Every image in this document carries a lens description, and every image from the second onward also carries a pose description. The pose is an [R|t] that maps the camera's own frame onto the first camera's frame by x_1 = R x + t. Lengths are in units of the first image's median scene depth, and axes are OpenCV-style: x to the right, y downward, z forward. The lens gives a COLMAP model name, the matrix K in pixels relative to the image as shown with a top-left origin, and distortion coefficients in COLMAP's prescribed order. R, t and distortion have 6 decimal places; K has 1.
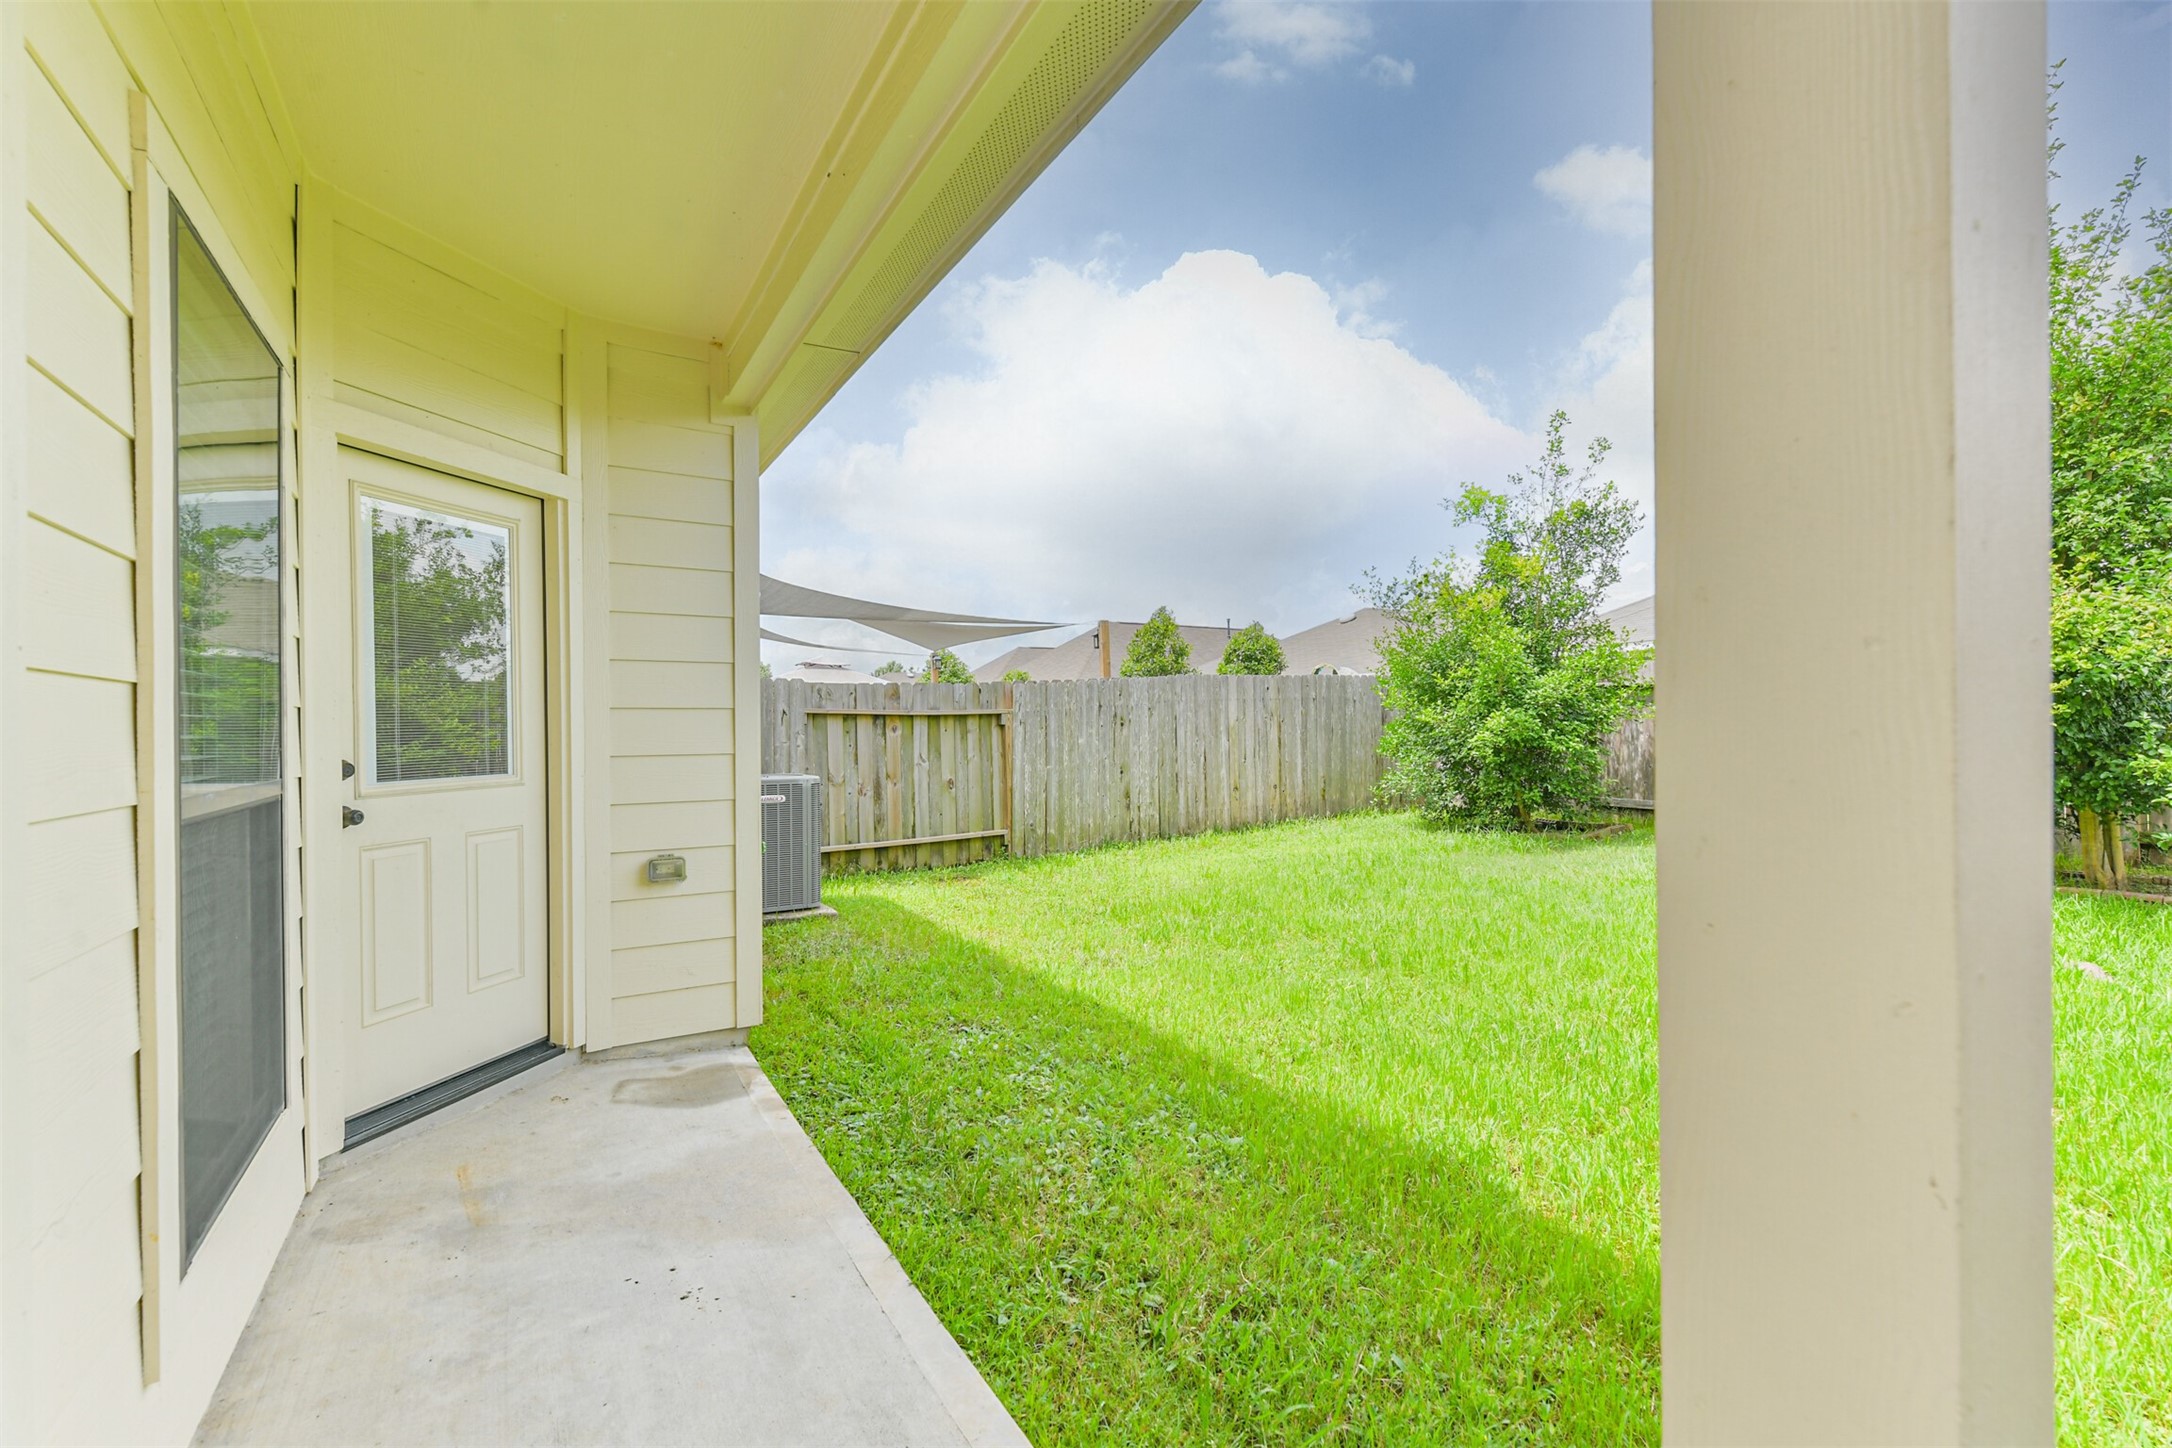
lens RADIAL K [[931.8, 0, 1080.0], [0, 931.8, 727.5], [0, 0, 1]] dist [0.004139, -0.000367]
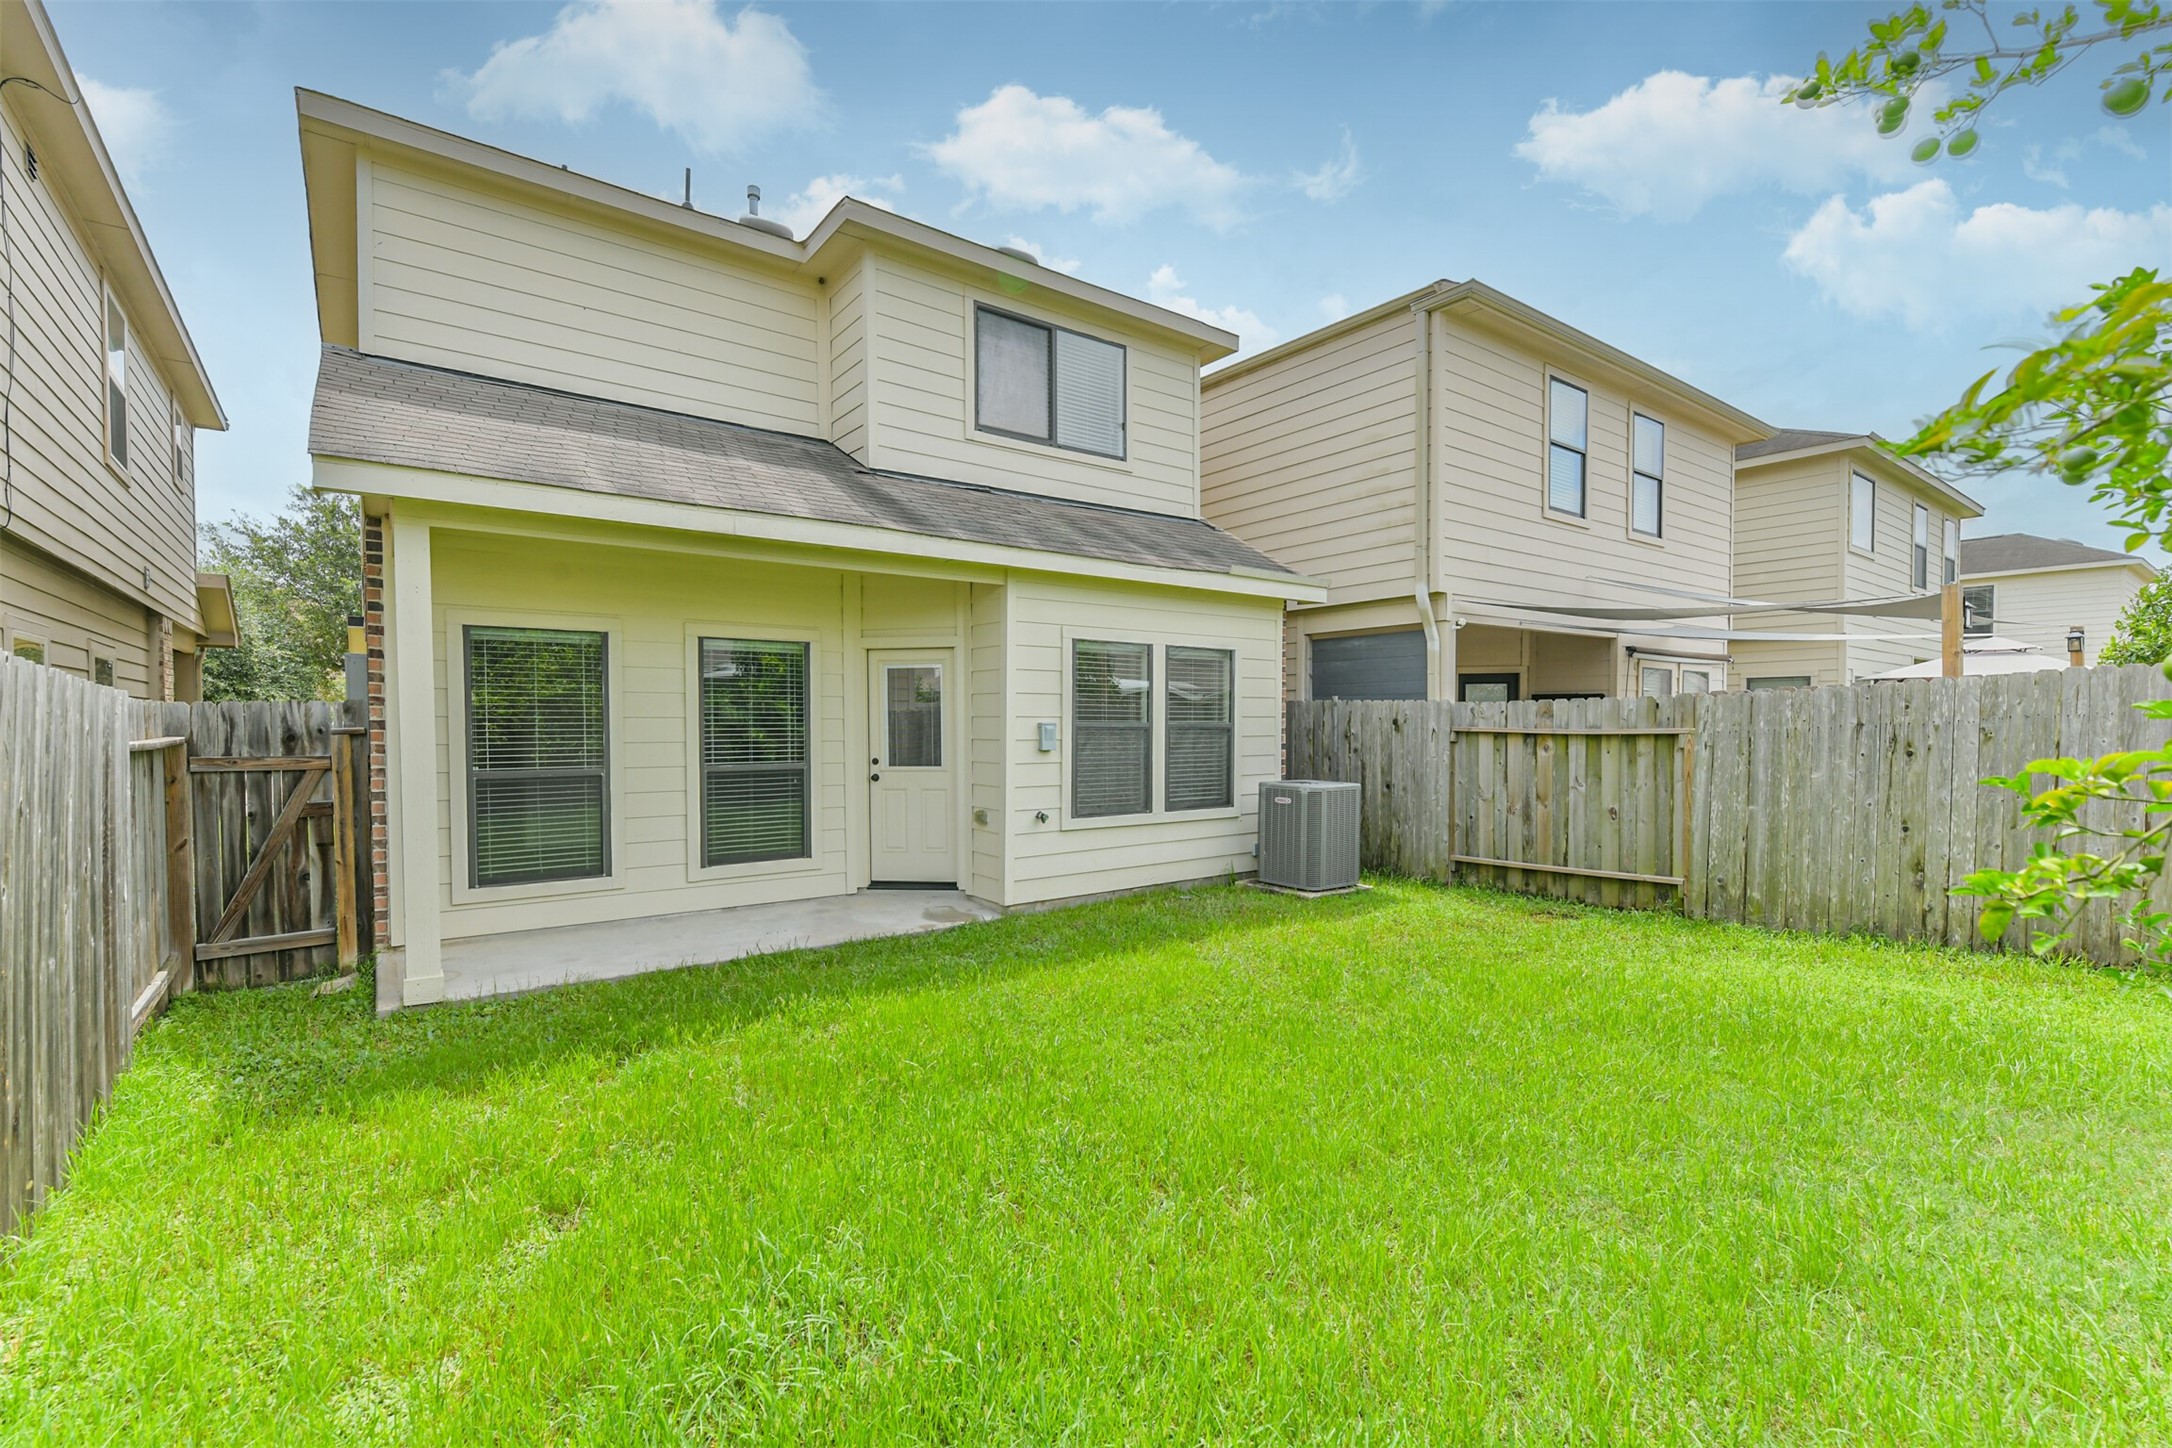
lens RADIAL K [[936.3, 0, 1096.9], [0, 936.3, 733.8], [0, 0, 1]] dist [0.009892, -0.000308]
pose [[0.110166, 0.023494, -0.993635, 0.664917], [-0.001137, 0.999723, 0.023512, -0.033537], [0.993913, -0.001461, 0.110162, 0.413345]]
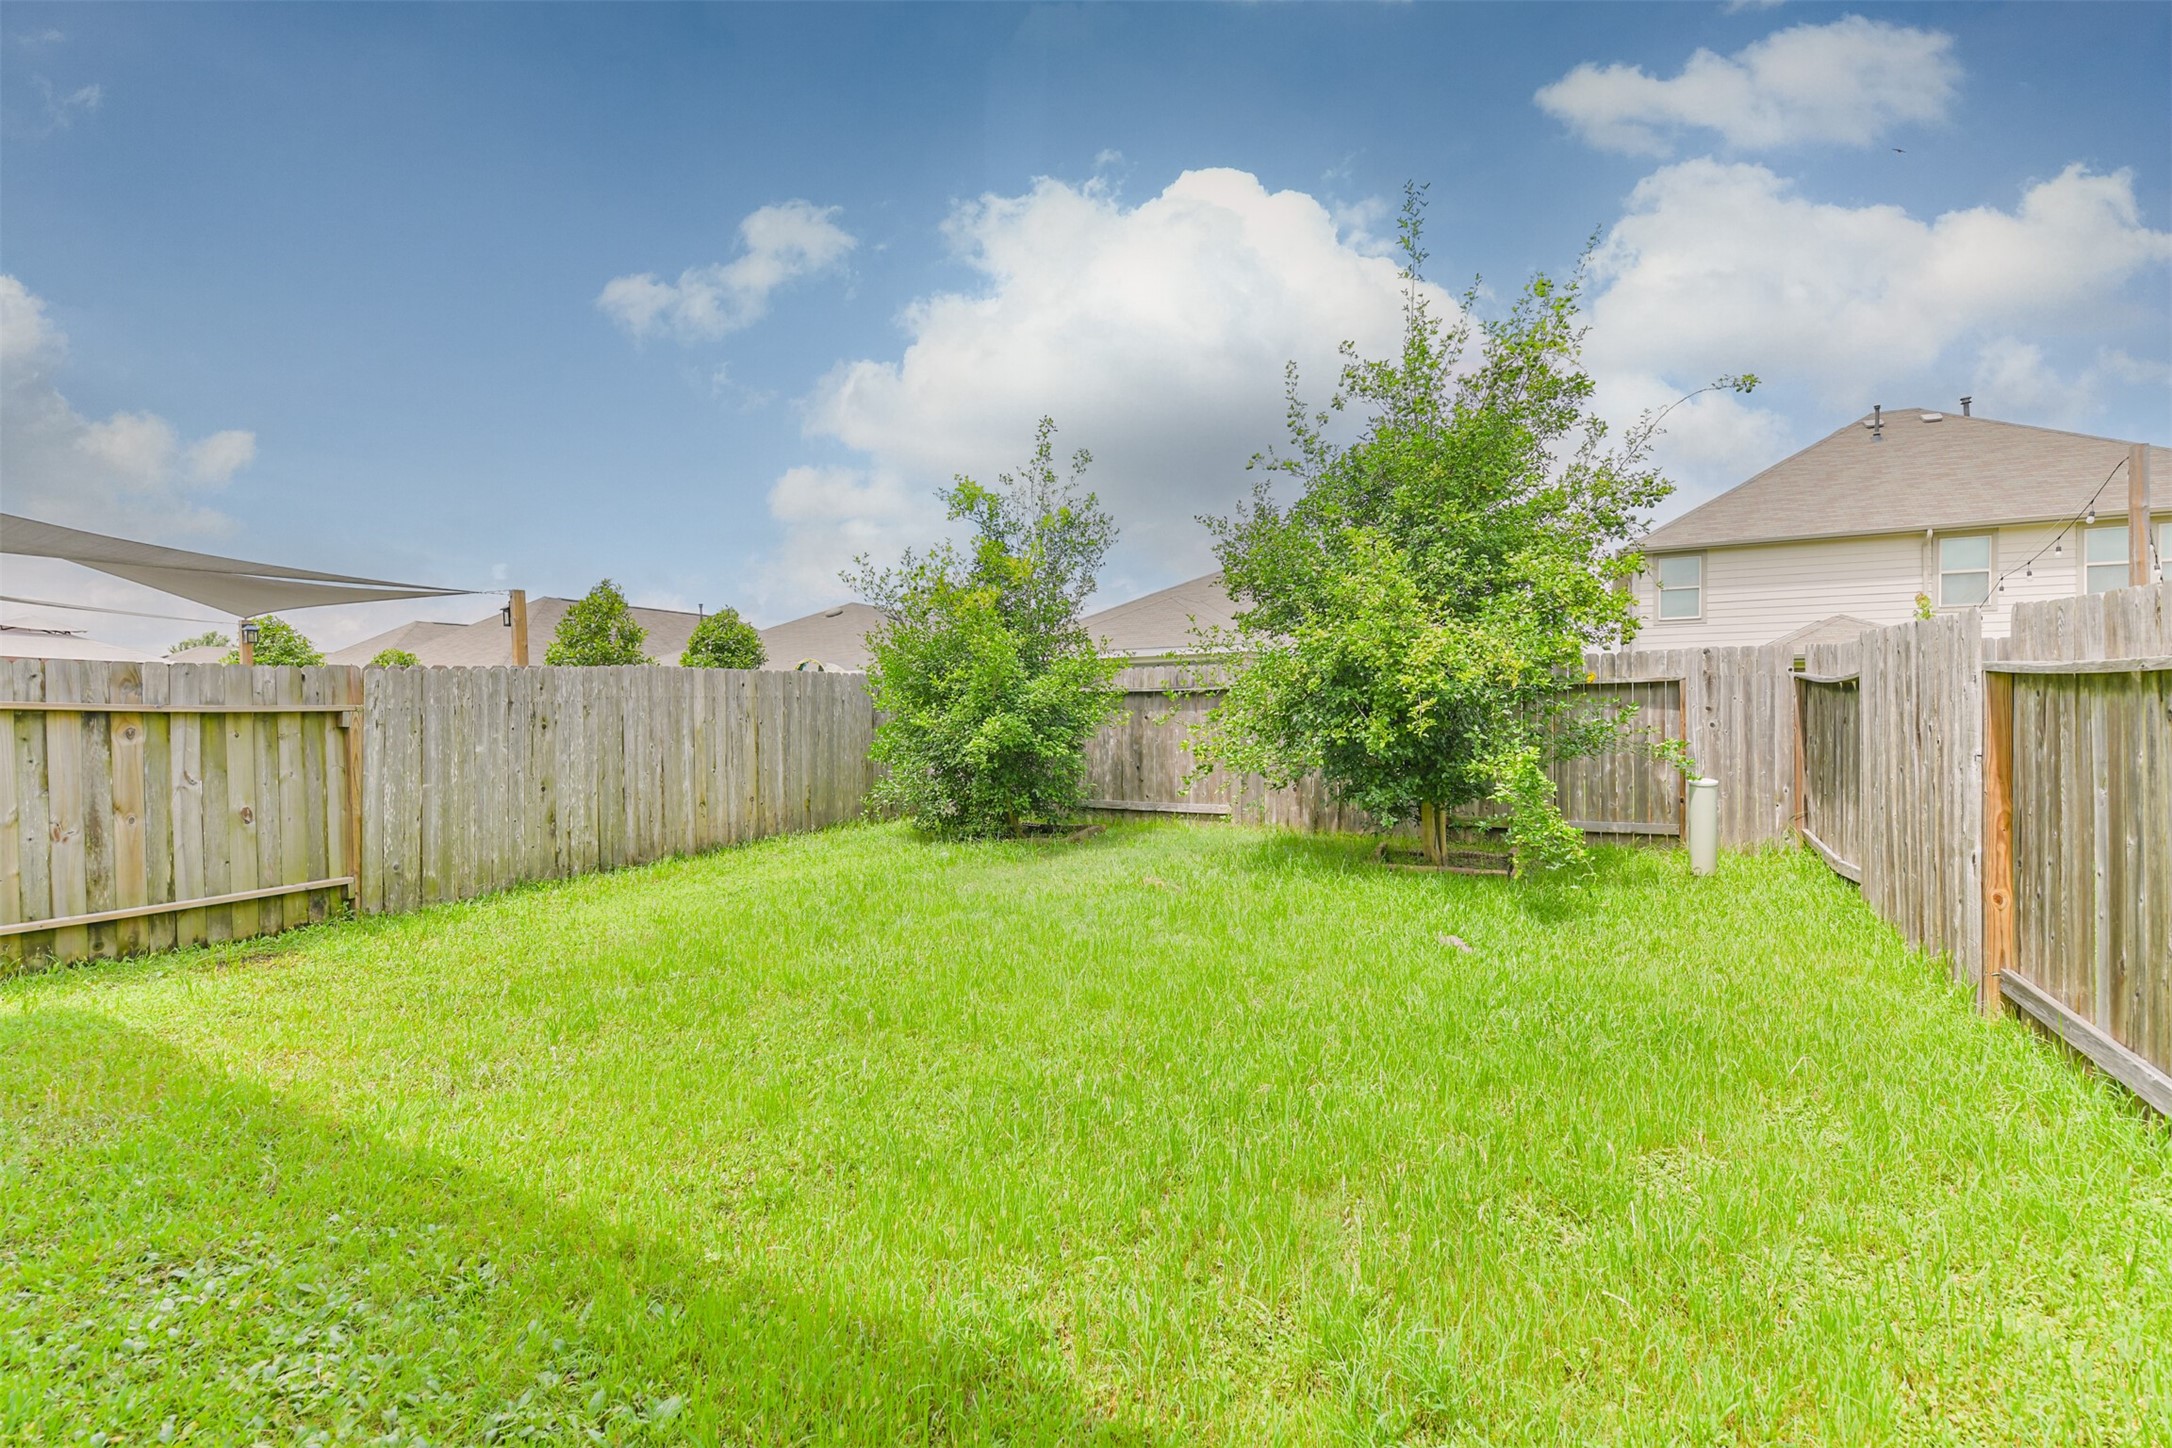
lens RADIAL K [[956.1, 0, 1090.5], [0, 956.1, 730.9], [0, 0, 1]] dist [0.009373, -0.011853]
pose [[0.855963, 0.002648, 0.517031, 0.024245], [-0.005950, 0.999971, 0.004730, -0.006846], [-0.517004, -0.007125, 0.855954, 0.098148]]
